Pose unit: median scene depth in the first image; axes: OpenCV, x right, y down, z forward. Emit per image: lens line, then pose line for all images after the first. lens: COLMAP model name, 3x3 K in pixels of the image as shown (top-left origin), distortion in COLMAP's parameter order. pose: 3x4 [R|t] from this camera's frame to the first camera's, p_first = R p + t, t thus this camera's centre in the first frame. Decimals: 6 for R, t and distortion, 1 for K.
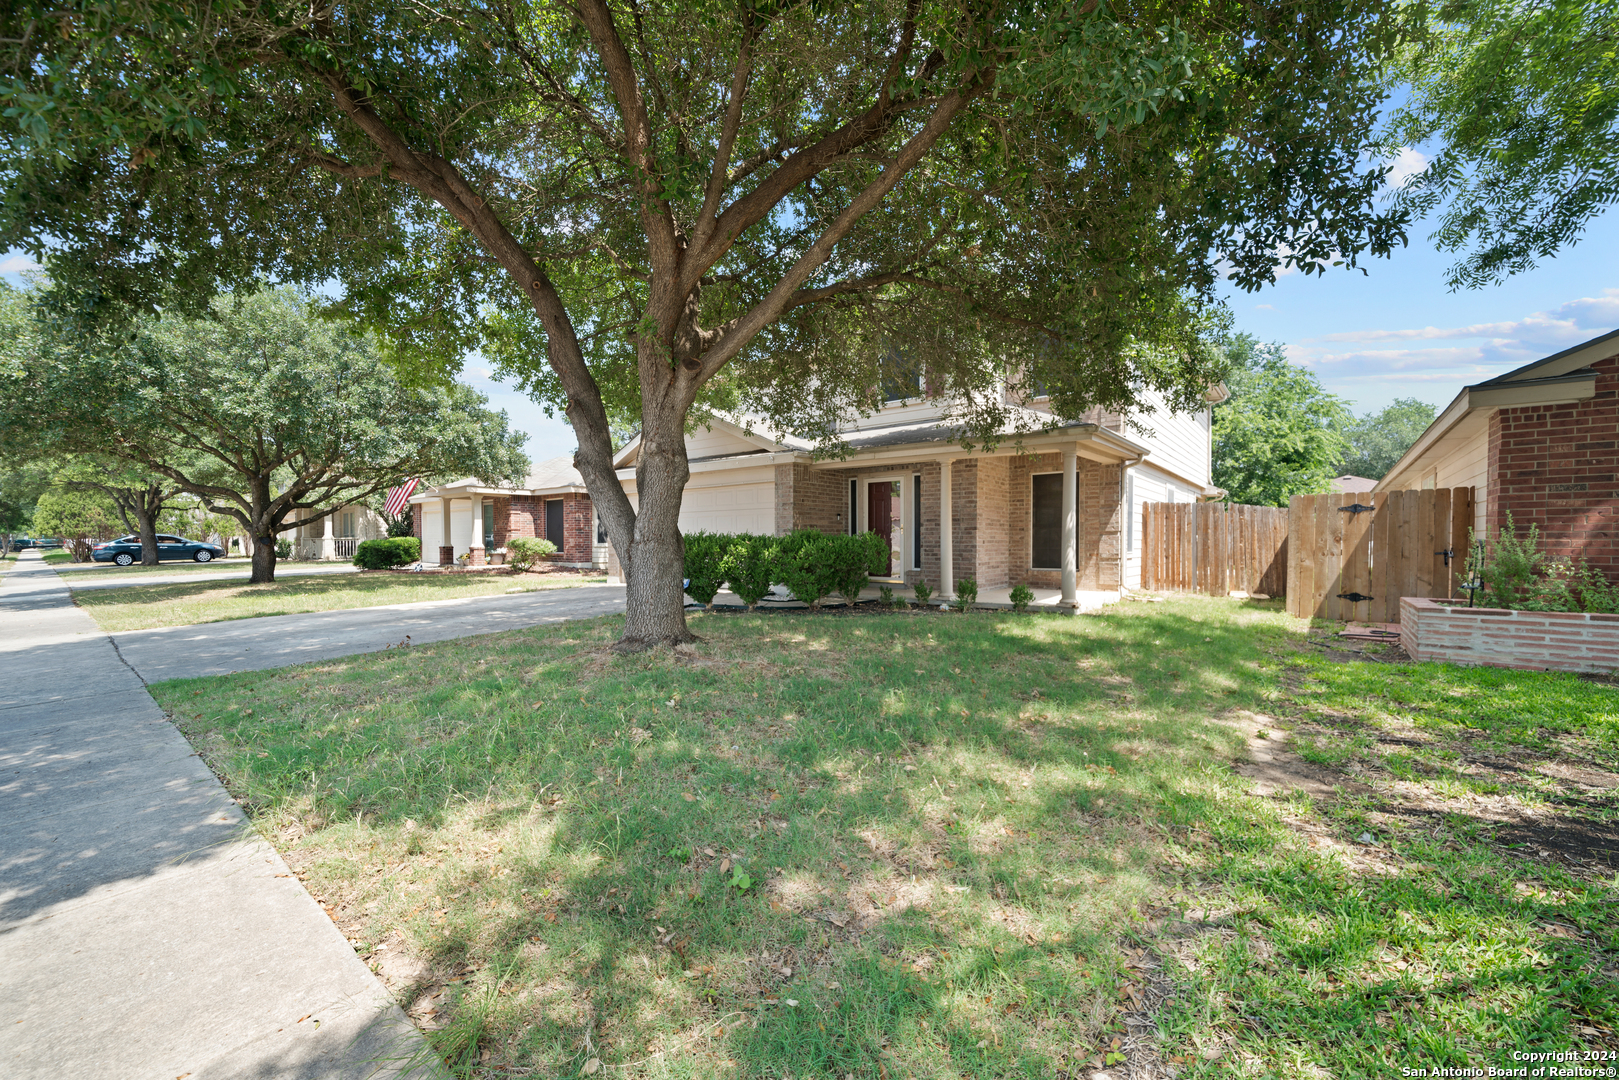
lens RADIAL K [[635.6, 0, 803.7], [0, 635.6, 548.4], [0, 0, 1]] dist [0.001277, 0.000348]
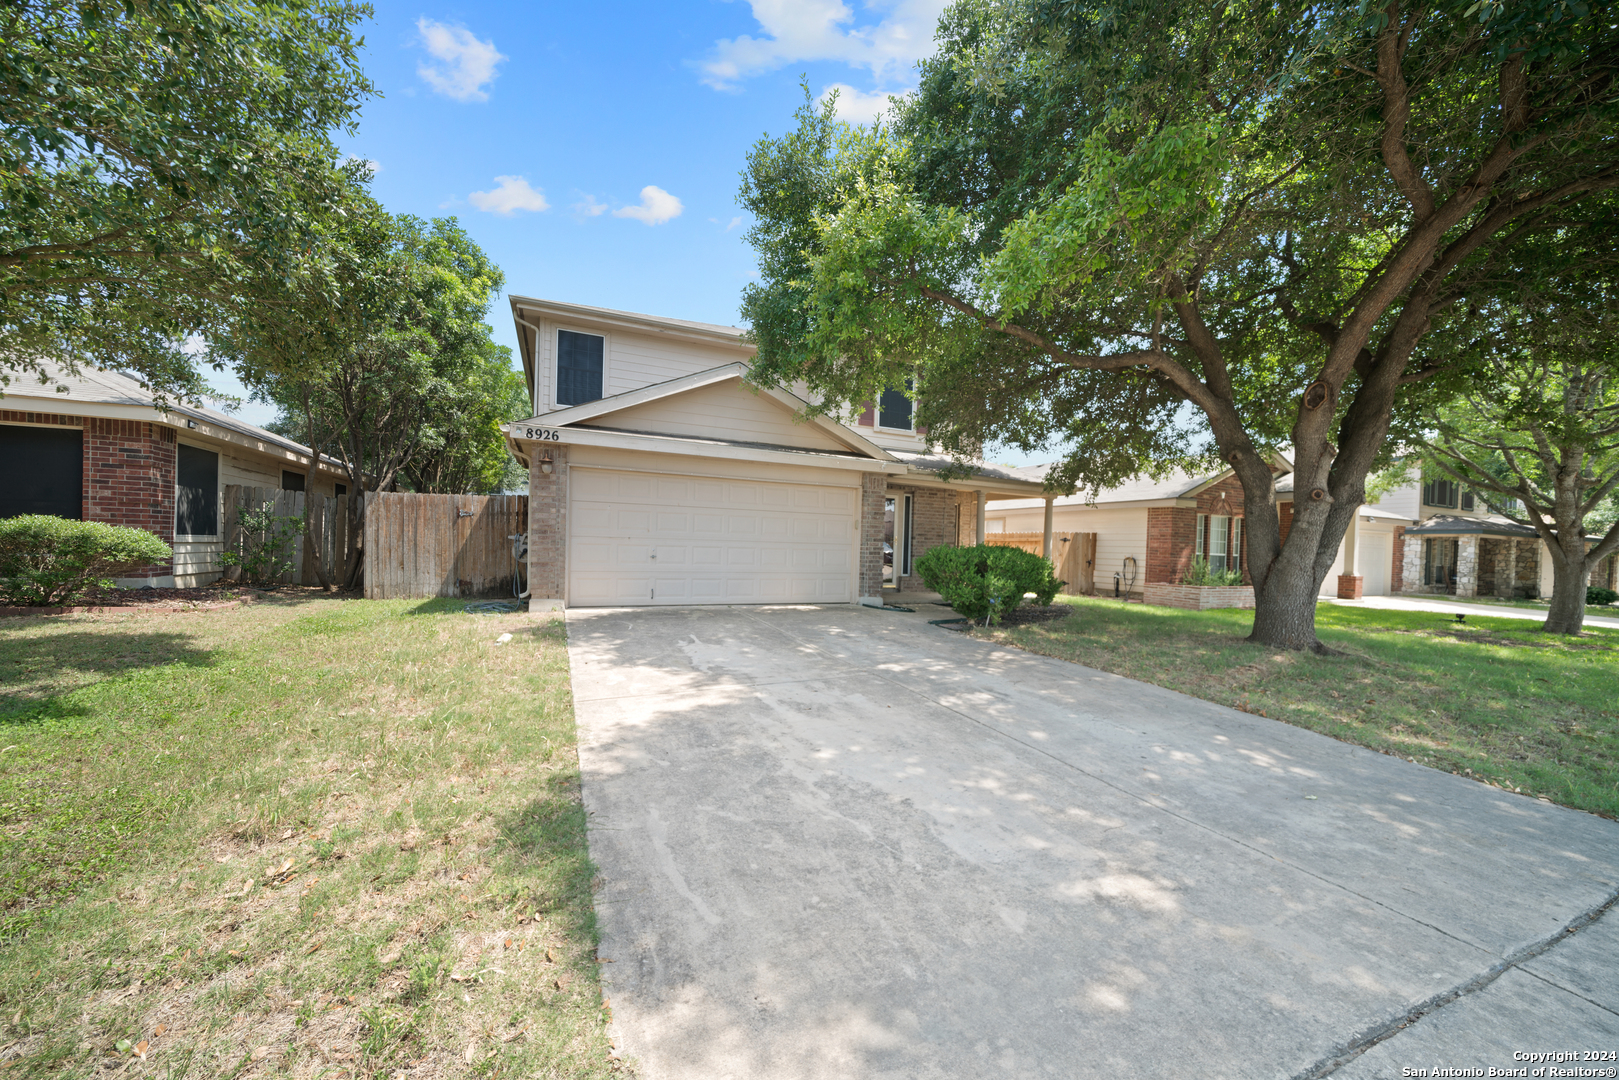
lens RADIAL K [[564.2, 0, 783.3], [0, 564.2, 553.1], [0, 0, 1]] dist [-0.005268, 0.000469]
pose [[0.469077, 0.005395, 0.883141, -0.542827], [-0.017596, 0.999840, 0.003238, -0.004473], [-0.882982, -0.017059, 0.469097, 0.440938]]
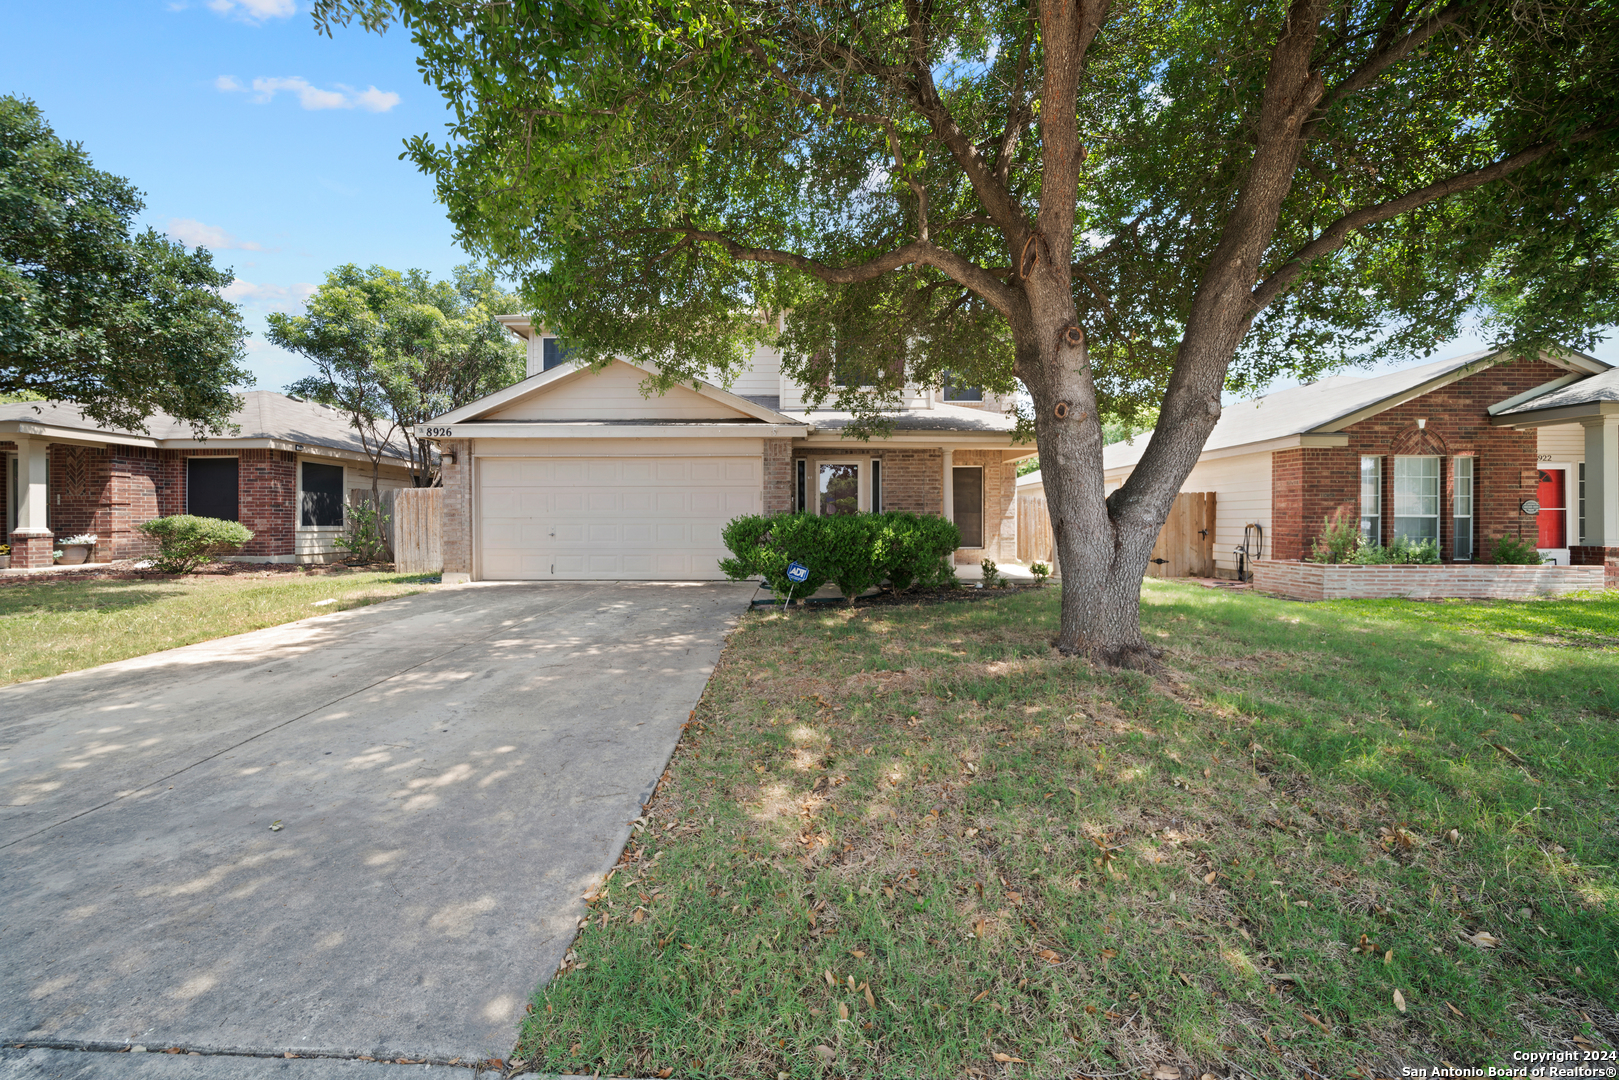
lens RADIAL K [[564.2, 0, 791.2], [0, 564.2, 530.5], [0, 0, 1]] dist [-0.005268, 0.000469]
pose [[0.787093, -0.002781, 0.616828, -0.317067], [0.005514, 0.999982, -0.002528, 0.000998], [-0.616810, 0.005391, 0.787094, 0.219583]]
